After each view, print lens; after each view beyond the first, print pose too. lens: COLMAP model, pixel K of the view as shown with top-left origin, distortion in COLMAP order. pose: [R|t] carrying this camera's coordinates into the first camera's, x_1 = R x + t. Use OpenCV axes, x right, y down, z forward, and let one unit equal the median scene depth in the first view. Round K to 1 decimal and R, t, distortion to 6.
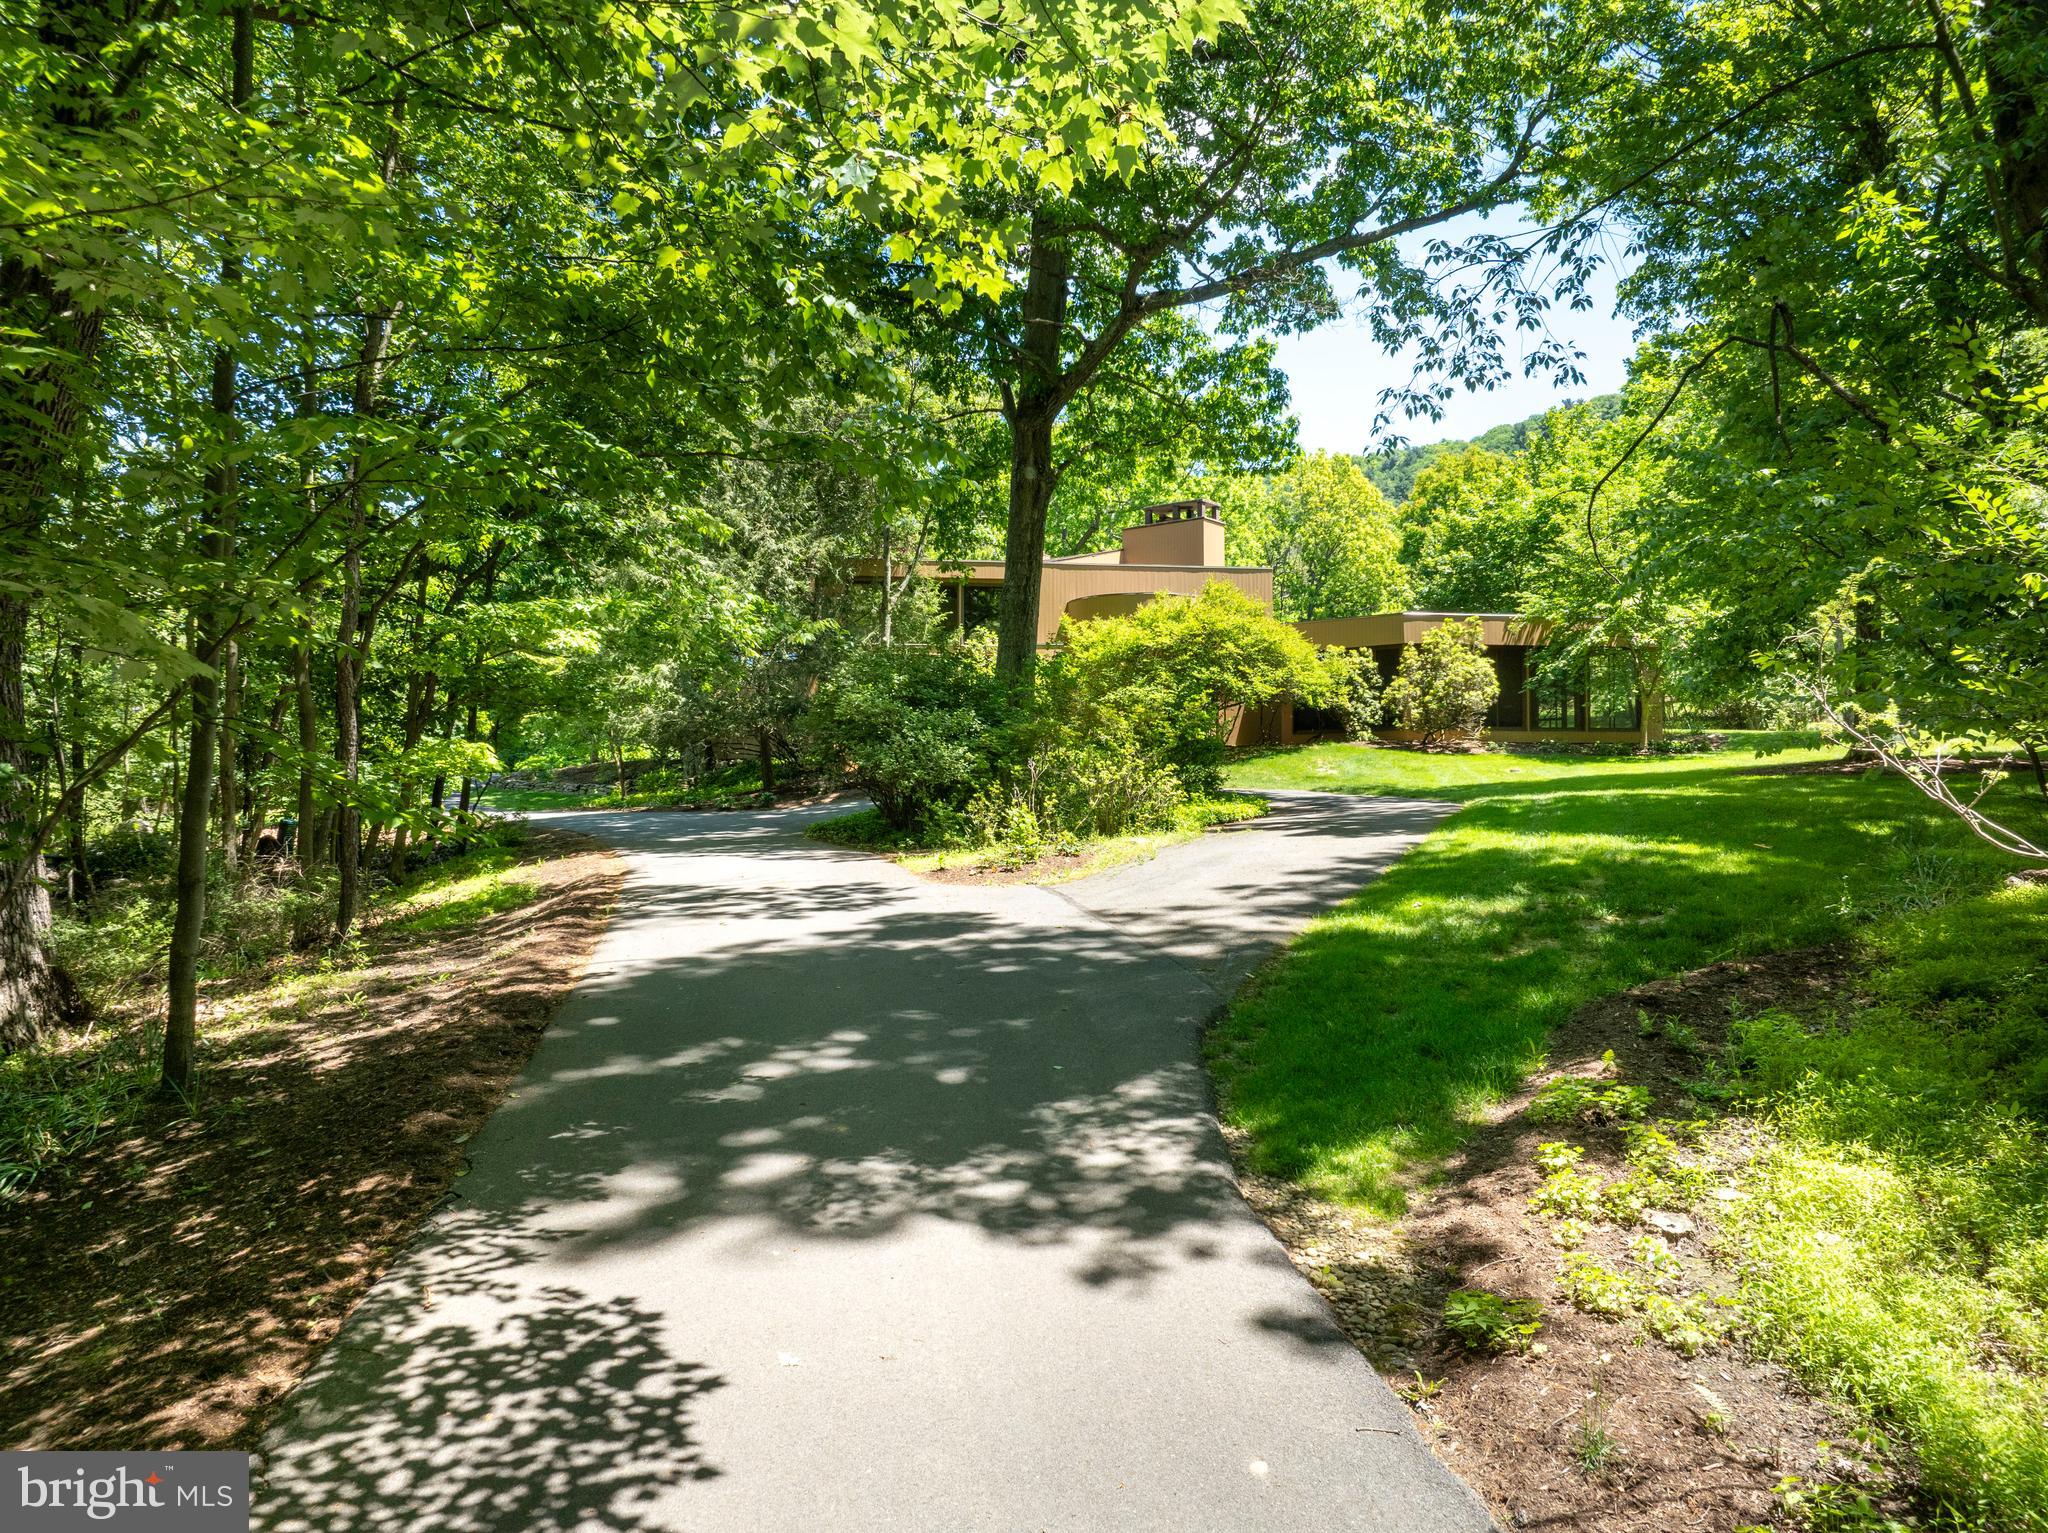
lens RADIAL K [[1440.1, 0, 1026.4], [0, 1440.1, 754.8], [0, 0, 1]] dist [-0.037367, -0.000487]
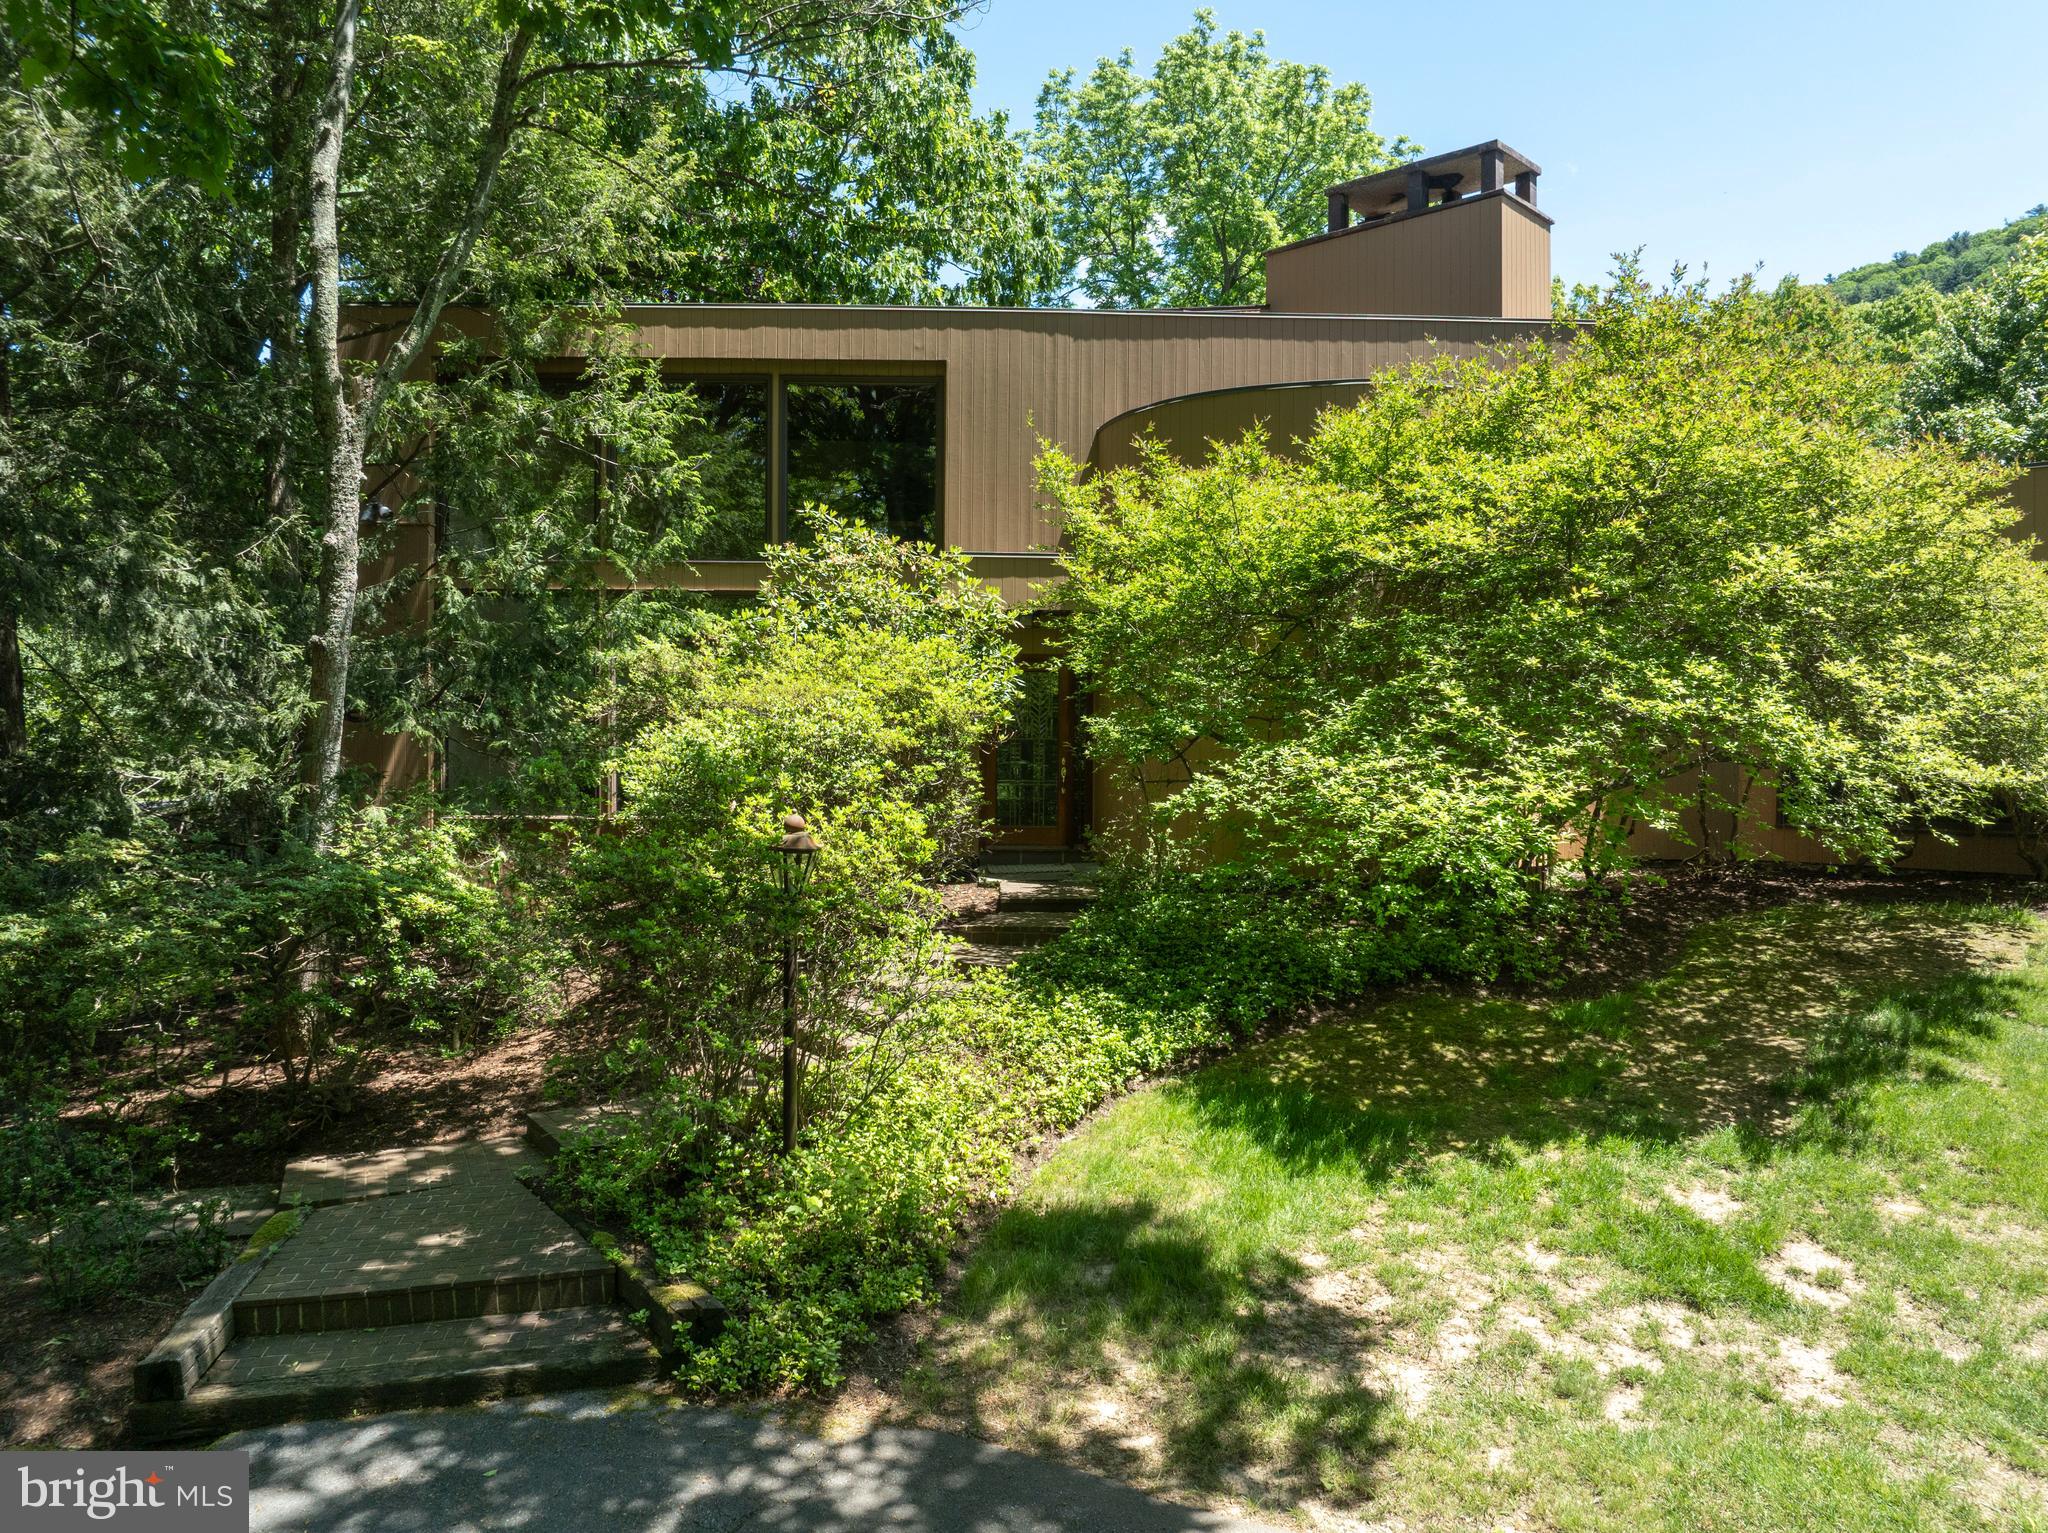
lens RADIAL K [[1440.1, 0, 1026.4], [0, 1440.1, 754.8], [0, 0, 1]] dist [-0.037367, -0.000487]
pose [[0.995242, 0.008815, -0.097034, 0.049490], [-0.003560, 0.998524, 0.054198, -0.054069], [0.097369, -0.053595, 0.993804, 0.727753]]
